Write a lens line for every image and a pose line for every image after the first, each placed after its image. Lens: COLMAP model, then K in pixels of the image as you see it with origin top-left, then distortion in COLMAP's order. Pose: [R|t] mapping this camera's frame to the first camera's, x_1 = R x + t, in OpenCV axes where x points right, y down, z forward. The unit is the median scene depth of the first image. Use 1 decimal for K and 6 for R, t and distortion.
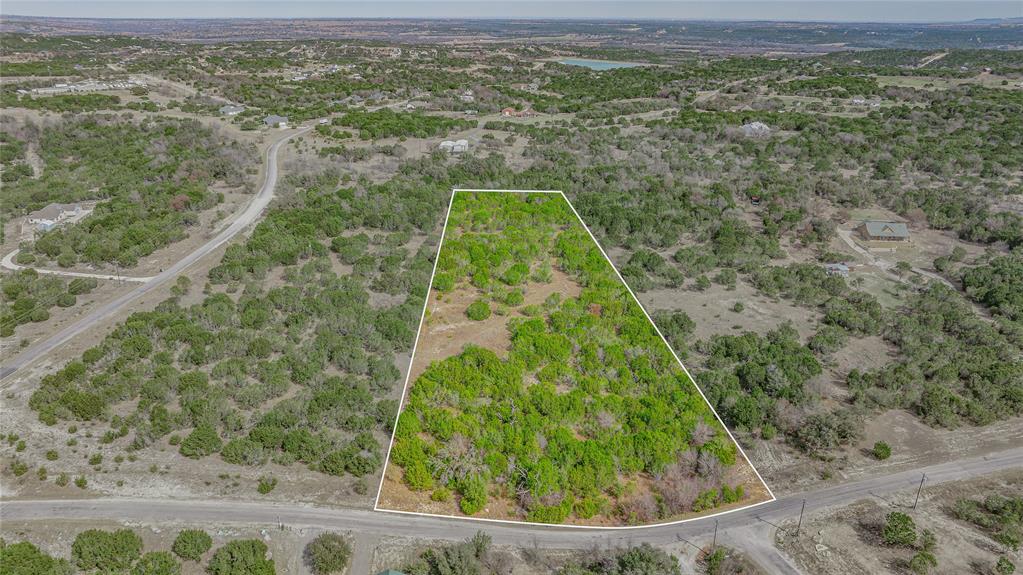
lens RADIAL K [[725.9, 0, 512.4], [0, 725.9, 288.8], [0, 0, 1]] dist [-0.039707, 0.045330]
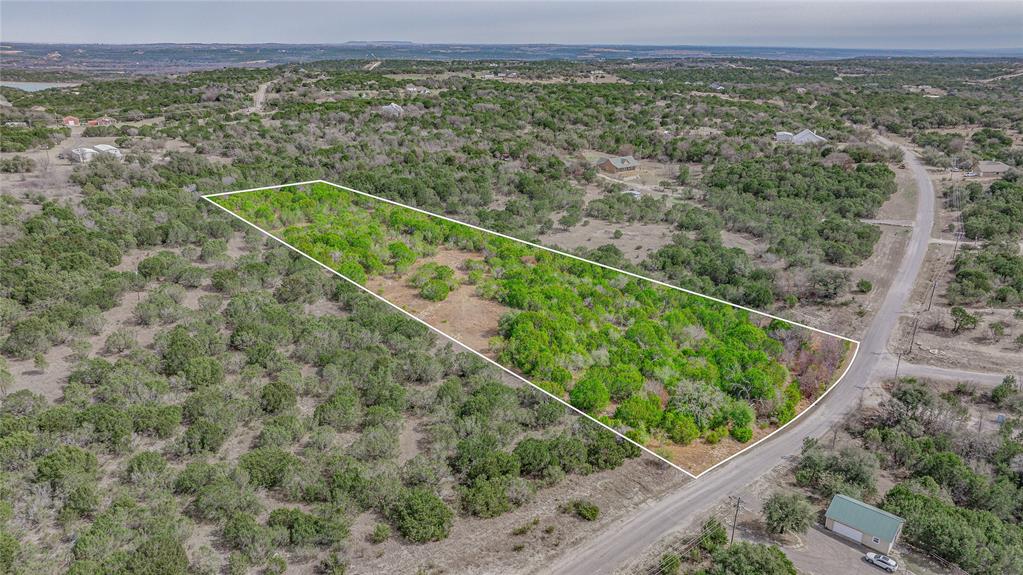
lens RADIAL K [[725.9, 0, 512.4], [0, 725.9, 285.6], [0, 0, 1]] dist [-0.039707, 0.045330]
pose [[0.719946, -0.222758, 0.657310, -0.496644], [0.245668, 0.967567, 0.058824, -0.001353], [-0.649096, 0.119130, 0.751321, 0.295316]]
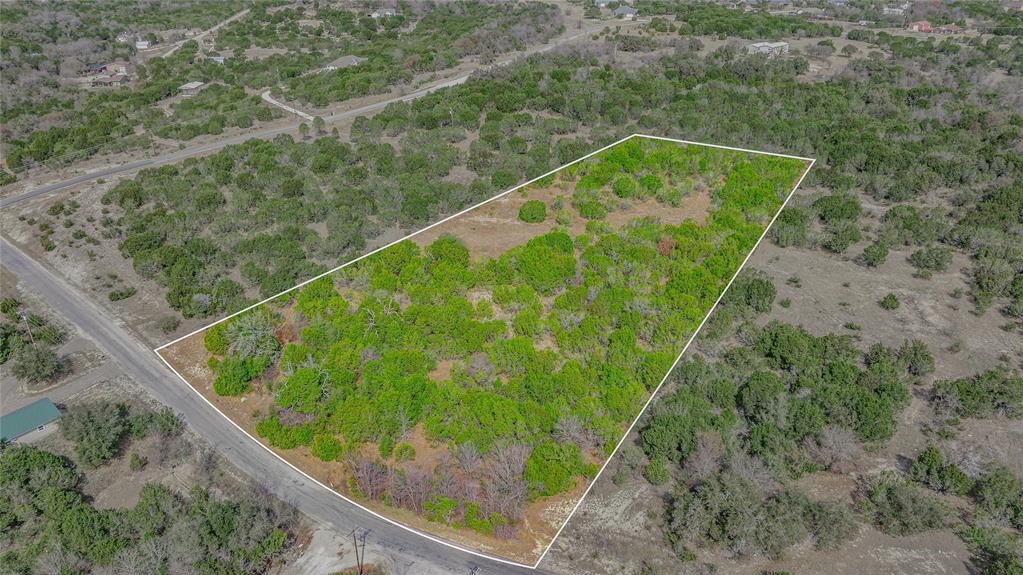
lens RADIAL K [[725.9, 0, 512.1], [0, 725.9, 287.3], [0, 0, 1]] dist [-0.039707, 0.045330]
pose [[0.777993, 0.276403, -0.564206, 0.386437], [-0.225875, 0.961036, 0.159347, -0.009634], [0.586266, 0.003470, 0.810111, 0.315246]]
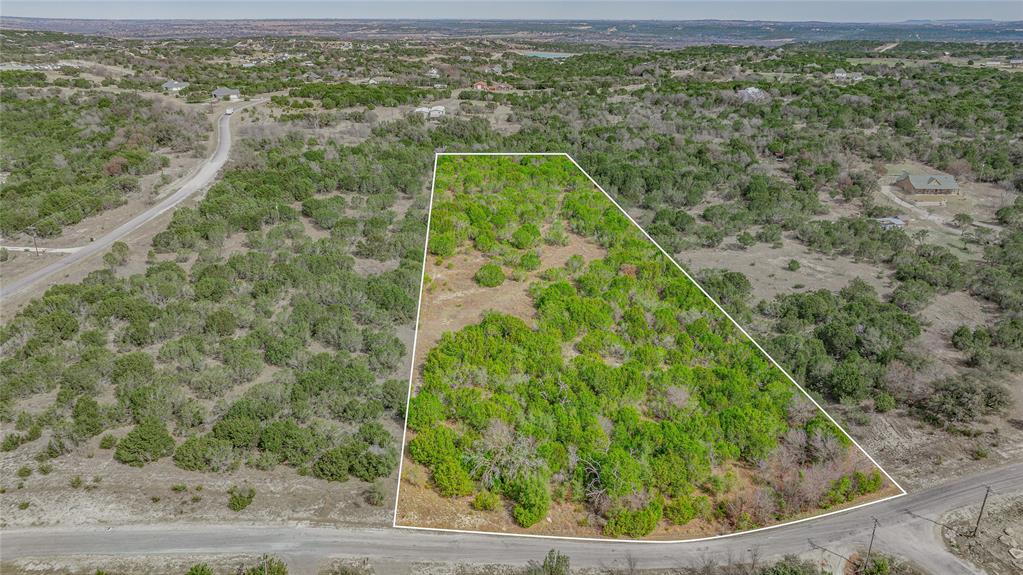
lens RADIAL K [[725.9, 0, 513.8], [0, 725.9, 285.5], [0, 0, 1]] dist [-0.039707, 0.045330]
pose [[0.997583, -0.024537, 0.065002, -0.069100], [0.024992, 0.999668, -0.006206, 0.044777], [-0.064828, 0.007816, 0.997866, 0.166039]]
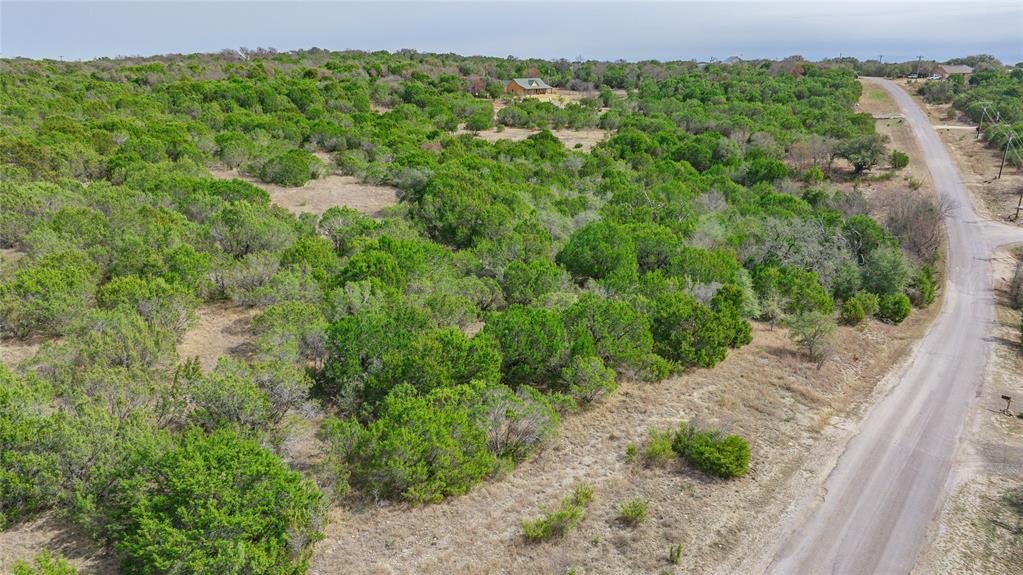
lens RADIAL K [[725.9, 0, 511.8], [0, 725.9, 287.5], [0, 0, 1]] dist [-0.039707, 0.045330]
pose [[0.587312, -0.240660, 0.772753, -0.343437], [0.289809, 0.953995, 0.076842, 0.108658], [-0.755695, 0.178821, 0.630038, 0.538481]]
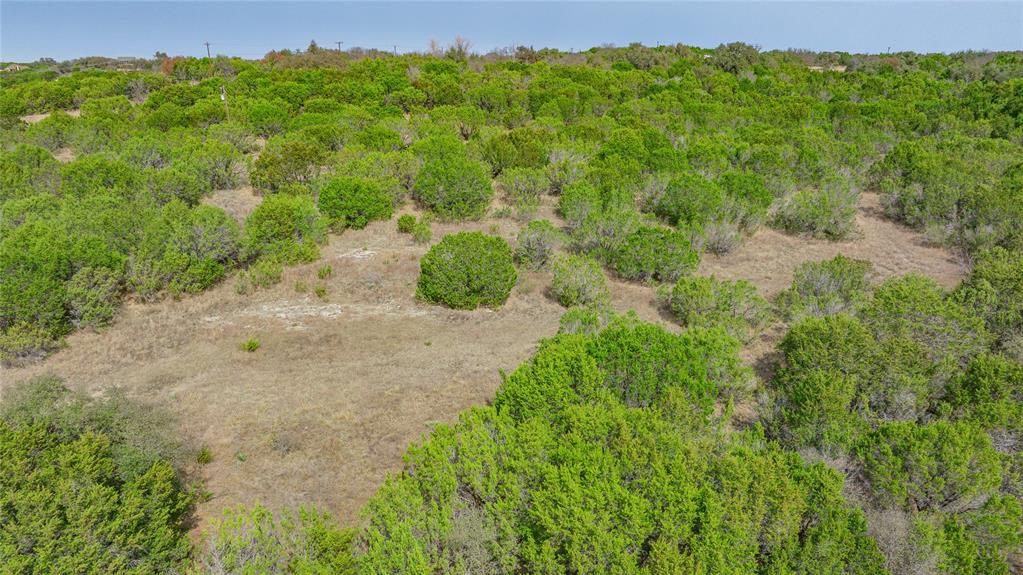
lens RADIAL K [[725.9, 0, 515.6], [0, 725.9, 286.4], [0, 0, 1]] dist [-0.039707, 0.045330]
pose [[0.899188, 0.126983, -0.418732, 0.061869], [-0.154337, 0.987501, -0.031959, 0.038971], [0.409440, 0.093363, 0.907547, 0.745749]]
